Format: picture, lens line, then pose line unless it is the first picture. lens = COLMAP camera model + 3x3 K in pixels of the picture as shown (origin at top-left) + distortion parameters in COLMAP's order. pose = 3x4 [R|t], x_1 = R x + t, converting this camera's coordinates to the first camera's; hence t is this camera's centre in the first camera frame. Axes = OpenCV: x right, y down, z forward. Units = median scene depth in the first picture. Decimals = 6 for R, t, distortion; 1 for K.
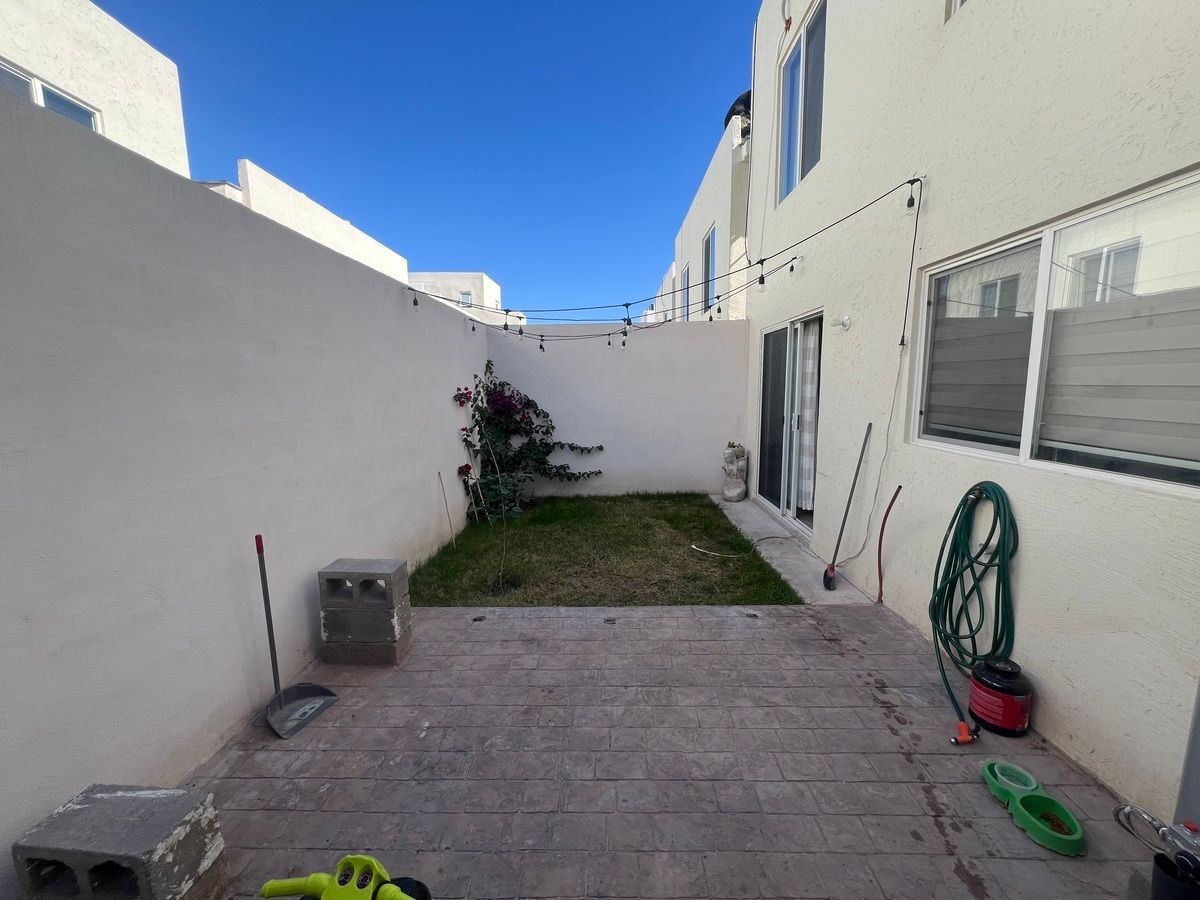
lens RADIAL K [[477.7, 0, 600.8], [0, 477.7, 449.4], [0, 0, 1]] dist [0.004300, 0.000246]
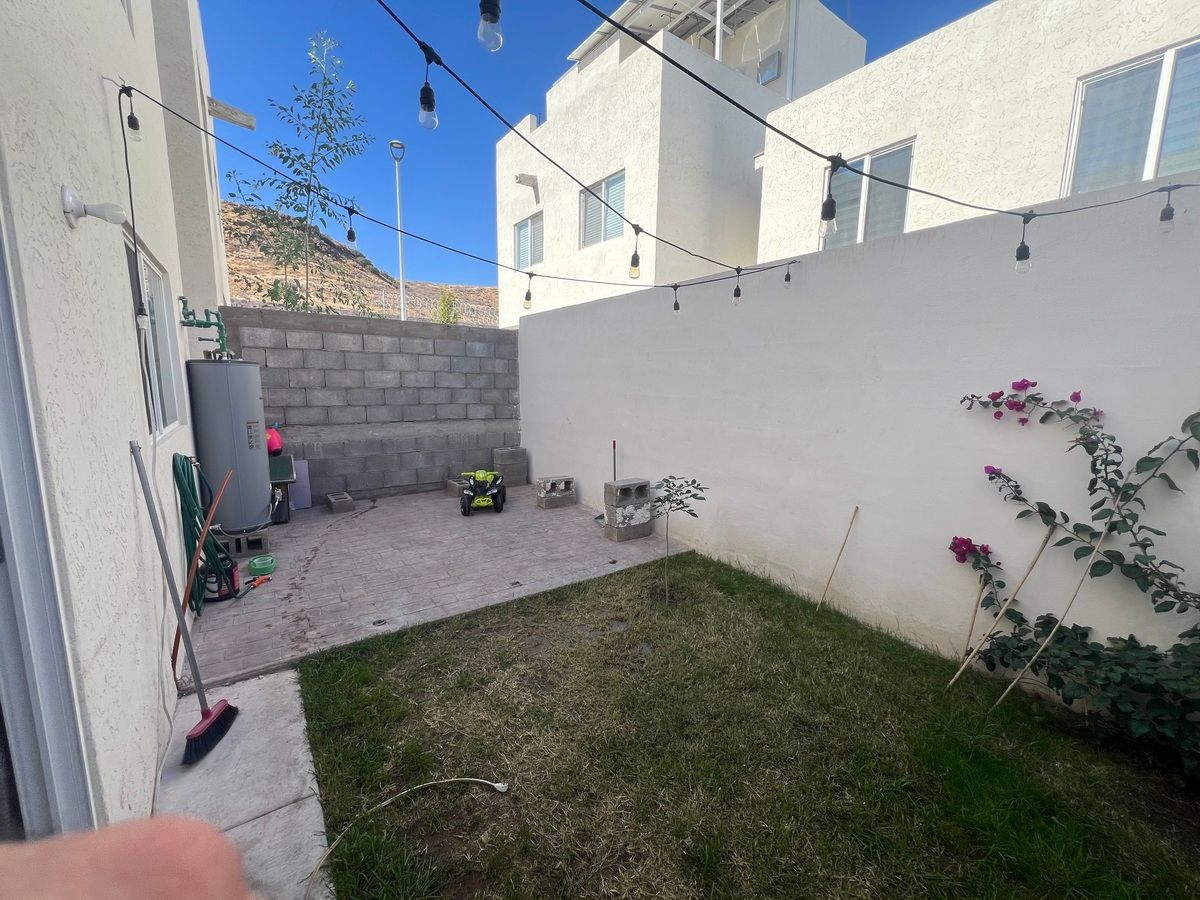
lens RADIAL K [[477.7, 0, 599.9], [0, 477.7, 451.8], [0, 0, 1]] dist [0.004300, 0.000246]
pose [[-0.797499, 0.090143, -0.596549, 0.561425], [-0.086248, 0.961586, 0.260604, -0.280519], [0.597124, 0.259282, -0.759088, 2.102623]]
